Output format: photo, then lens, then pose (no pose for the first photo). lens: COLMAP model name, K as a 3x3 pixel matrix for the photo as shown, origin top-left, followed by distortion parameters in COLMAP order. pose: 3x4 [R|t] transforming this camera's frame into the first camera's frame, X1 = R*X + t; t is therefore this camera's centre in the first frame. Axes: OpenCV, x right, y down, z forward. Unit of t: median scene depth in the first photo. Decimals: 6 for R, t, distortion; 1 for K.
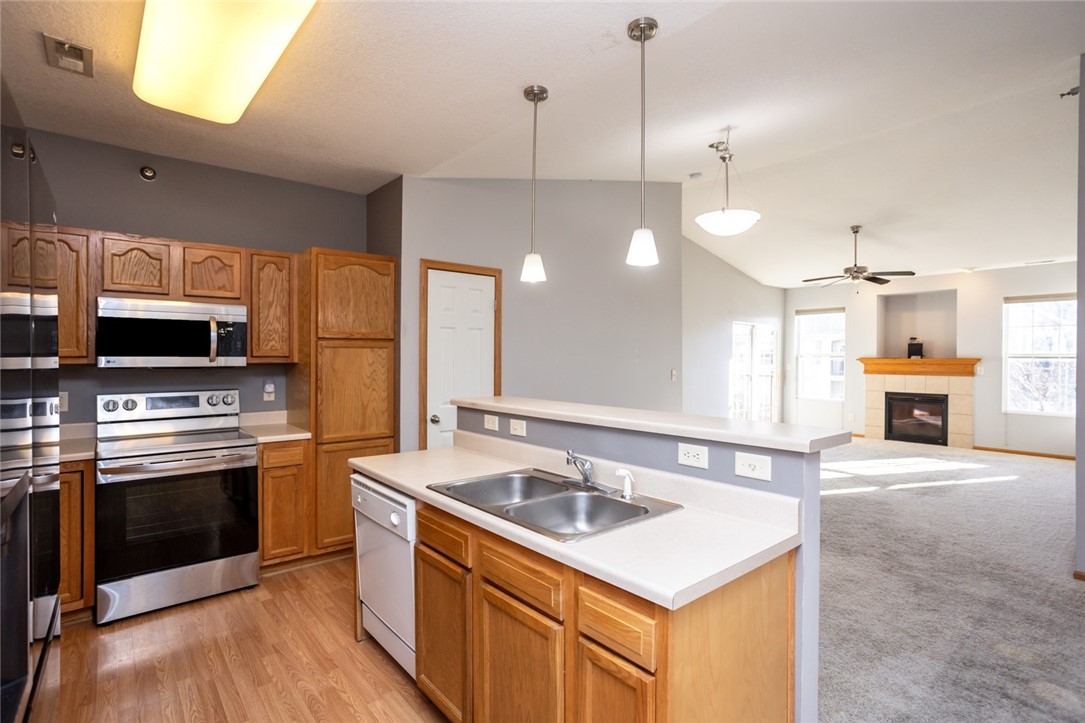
lens RADIAL K [[545.5, 0, 548.7], [0, 545.5, 360.7], [0, 0, 1]] dist [-0.024420, 0.014276]
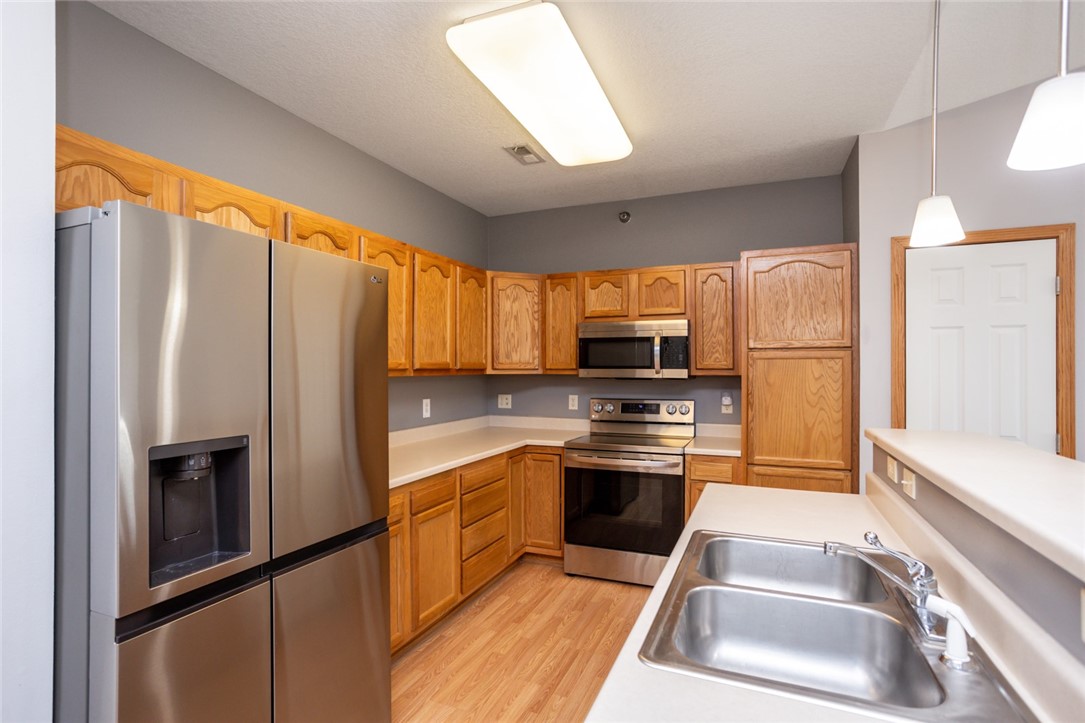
lens RADIAL K [[545.5, 0, 530.5], [0, 545.5, 367.1], [0, 0, 1]] dist [-0.024420, 0.014276]
pose [[0.438951, -0.000074, -0.898511, 0.234881], [-0.007398, 0.999966, -0.003697, -0.004903], [0.898481, 0.008270, 0.438935, 0.261367]]
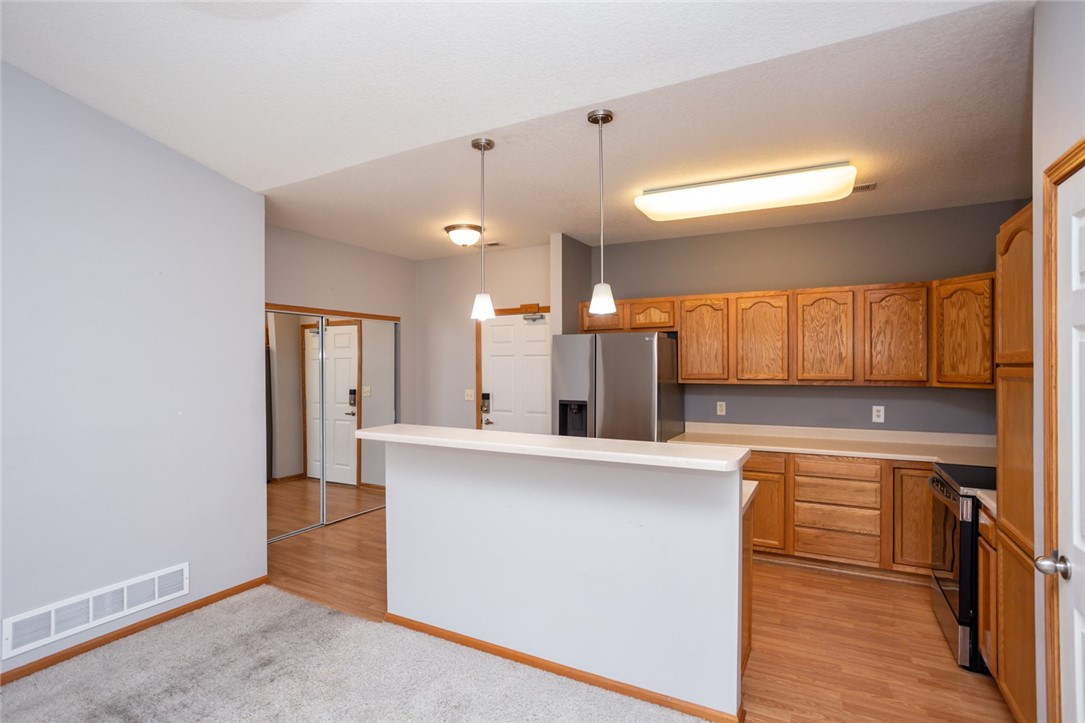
lens RADIAL K [[545.5, 0, 544.4], [0, 545.5, 370.5], [0, 0, 1]] dist [-0.024420, 0.014276]
pose [[-0.932581, 0.003365, -0.360946, 0.312479], [-0.002176, 0.999886, 0.014943, -0.040636], [0.360955, 0.014721, -0.932467, 1.408791]]
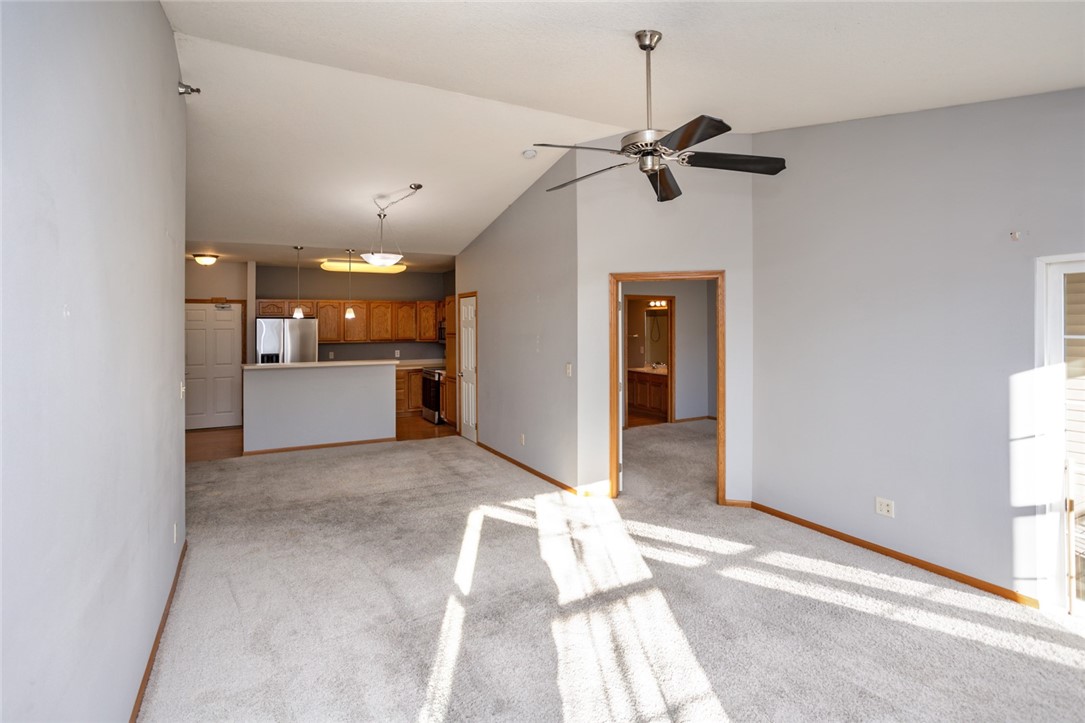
lens RADIAL K [[553.6, 0, 529.1], [0, 553.6, 308.5], [0, 0, 1]] dist [-0.012274, -0.000690]
pose [[-0.236471, -0.034348, -0.971031, 1.943899], [-0.000319, 0.999378, -0.035273, -0.065072], [0.971639, -0.008031, -0.236334, 1.962942]]
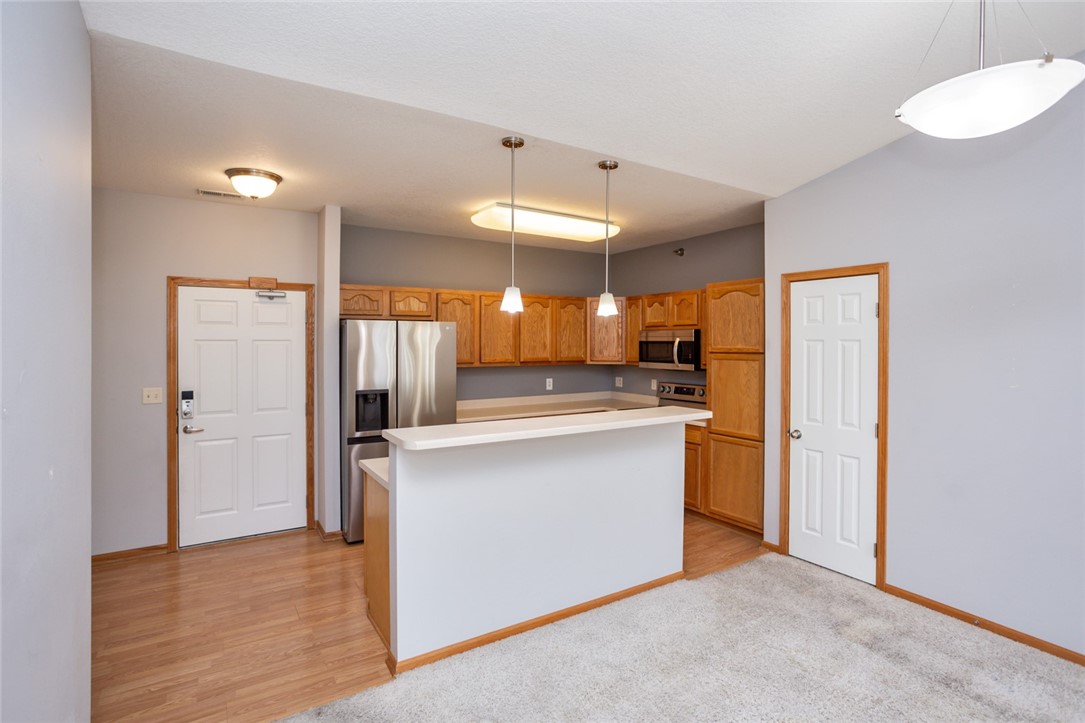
lens RADIAL K [[545.5, 0, 533.6], [0, 545.5, 346.6], [0, 0, 1]] dist [-0.024420, 0.014276]
pose [[-0.142885, 0.004374, -0.989730, 0.945822], [-0.007550, 0.999956, 0.005509, -0.057753], [0.989710, 0.008260, -0.142846, 0.754007]]
